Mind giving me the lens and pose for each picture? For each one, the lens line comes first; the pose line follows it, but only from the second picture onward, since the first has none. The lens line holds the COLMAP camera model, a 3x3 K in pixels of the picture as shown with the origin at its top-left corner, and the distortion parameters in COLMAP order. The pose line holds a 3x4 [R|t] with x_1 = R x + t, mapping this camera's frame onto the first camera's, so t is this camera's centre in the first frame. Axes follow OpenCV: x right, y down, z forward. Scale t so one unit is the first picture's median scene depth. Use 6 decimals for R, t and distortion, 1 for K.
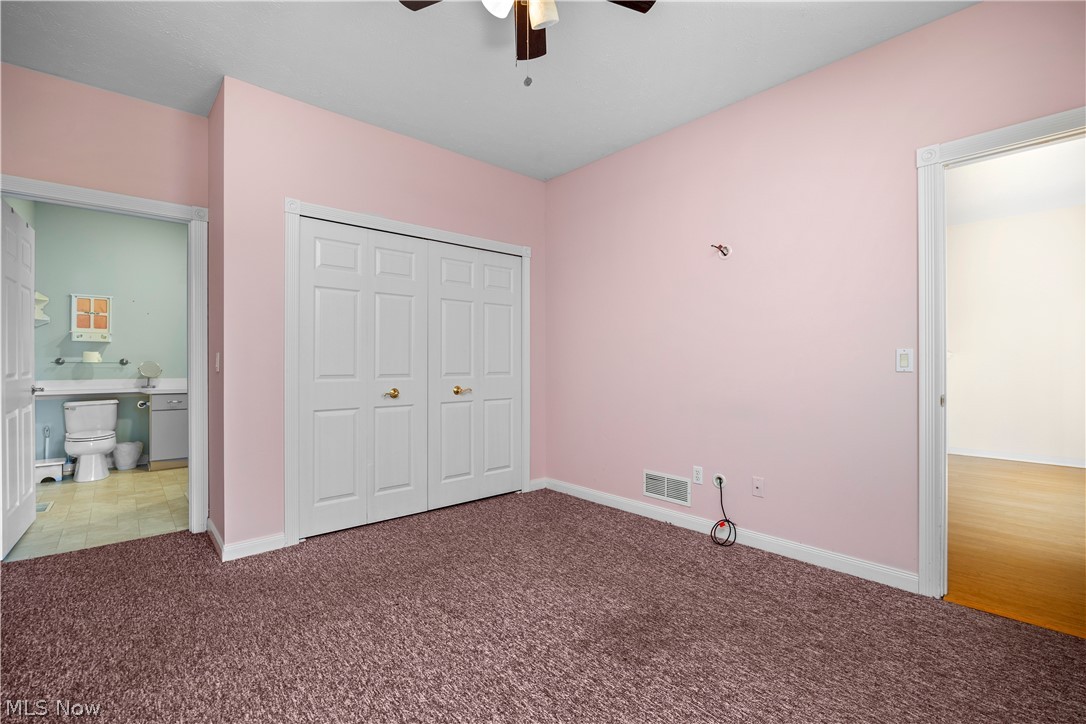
lens RADIAL K [[480.4, 0, 543.0], [0, 480.4, 362.0], [0, 0, 1]] dist [-0.014911, 0.000272]
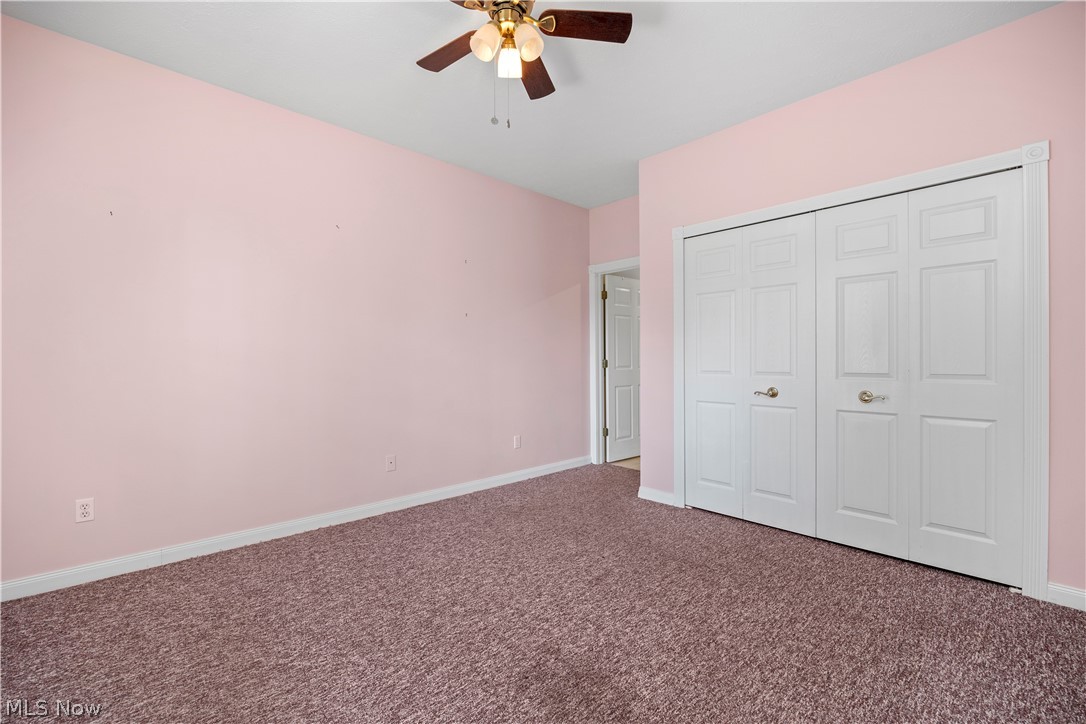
lens RADIAL K [[456.0, 0, 542.7], [0, 456.0, 359.5], [0, 0, 1]] dist [-0.010535, -0.000301]
pose [[0.023561, -0.002012, -0.999720, 0.673971], [0.003964, 0.999990, -0.001920, 0.001574], [0.999715, -0.003918, 0.023569, 0.643646]]
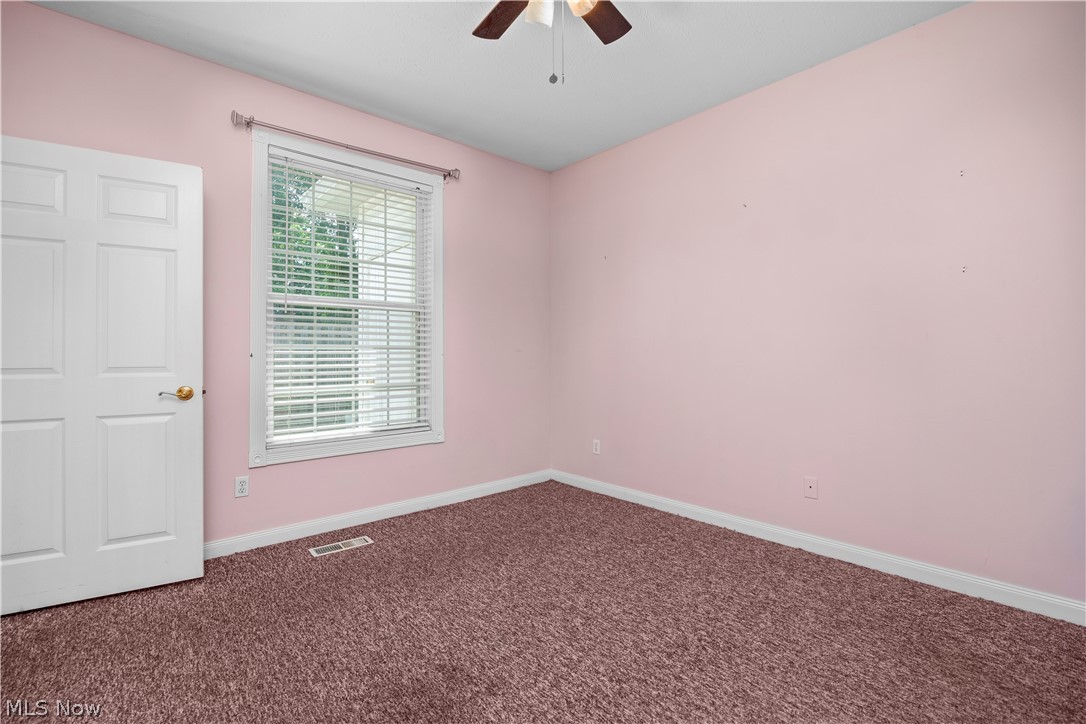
lens RADIAL K [[480.4, 0, 543.0], [0, 480.4, 362.0], [0, 0, 1]] dist [-0.014911, 0.000272]
pose [[-0.999988, 0.004844, 0.000108, -0.003129], [0.004845, 0.999928, 0.010972, 0.005206], [-0.000055, 0.010973, -0.999940, 1.226058]]
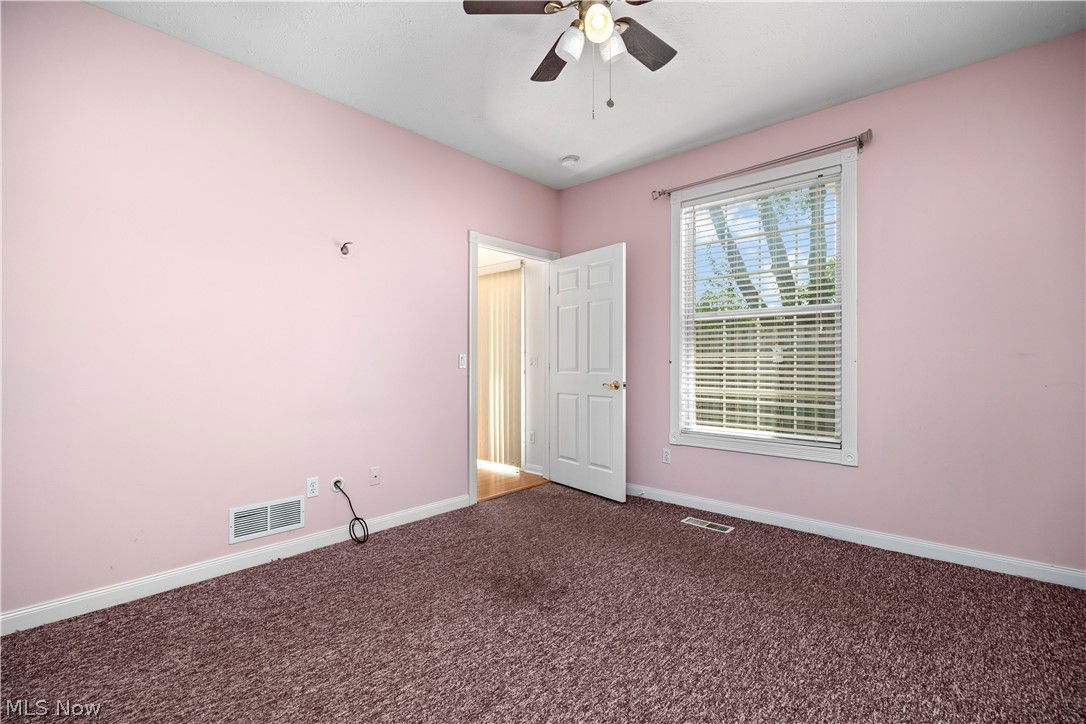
lens RADIAL K [[480.4, 0, 543.0], [0, 480.4, 362.0], [0, 0, 1]] dist [-0.014911, 0.000272]
pose [[-0.107497, 0.003005, 0.994201, -0.702507], [0.000735, 0.999995, -0.002943, 0.003507], [-0.994205, 0.000414, -0.107499, 0.756262]]
